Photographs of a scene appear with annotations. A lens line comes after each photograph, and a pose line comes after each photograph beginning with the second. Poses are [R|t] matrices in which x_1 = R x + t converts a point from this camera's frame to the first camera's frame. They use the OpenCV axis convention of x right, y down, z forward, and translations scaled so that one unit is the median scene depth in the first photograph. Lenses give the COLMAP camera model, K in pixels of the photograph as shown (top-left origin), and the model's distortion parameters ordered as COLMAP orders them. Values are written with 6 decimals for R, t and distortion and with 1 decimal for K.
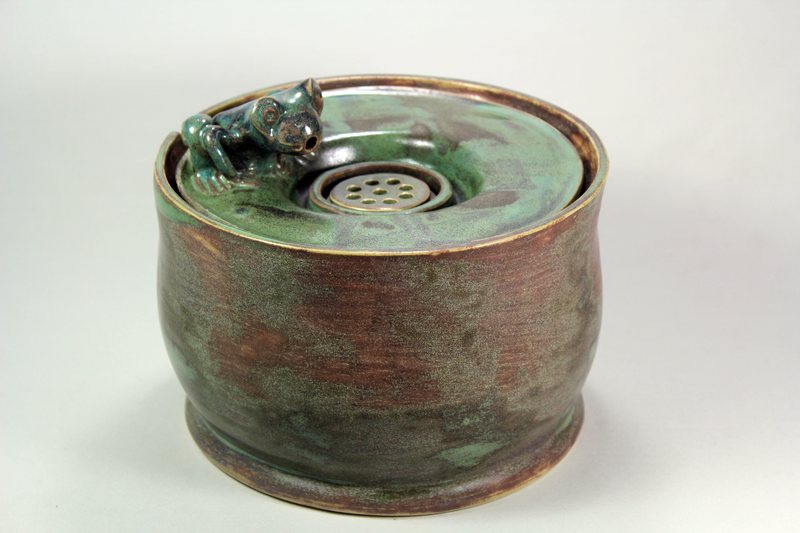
lens RADIAL K [[1865.6, 0, 400.0], [0, 1865.6, 266.5], [0, 0, 1]] dist [0.121458, 0.501362]
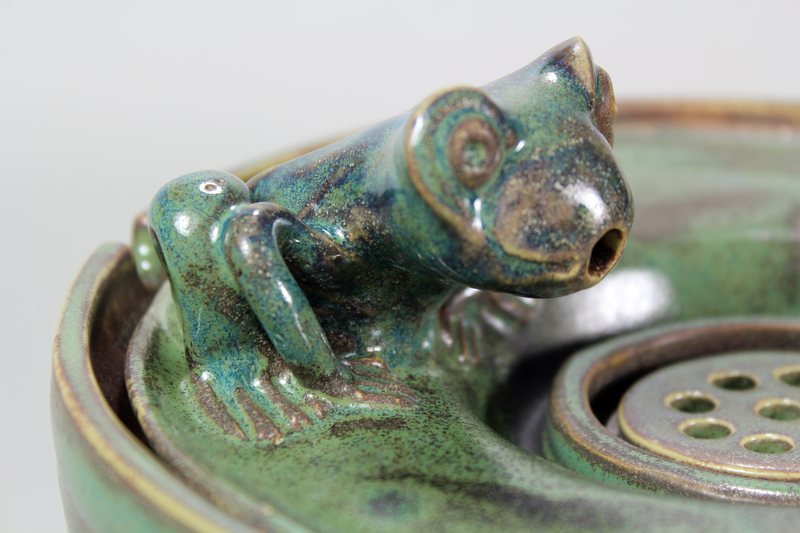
lens RADIAL K [[1865.6, 0, 400.0], [0, 1865.6, 266.5], [0, 0, 1]] dist [0.121458, 0.501362]
pose [[0.997141, -0.028791, 0.069866, -0.098101], [0.035893, 0.994072, -0.102623, -0.034992], [-0.066497, 0.104838, 0.992264, 0.709716]]
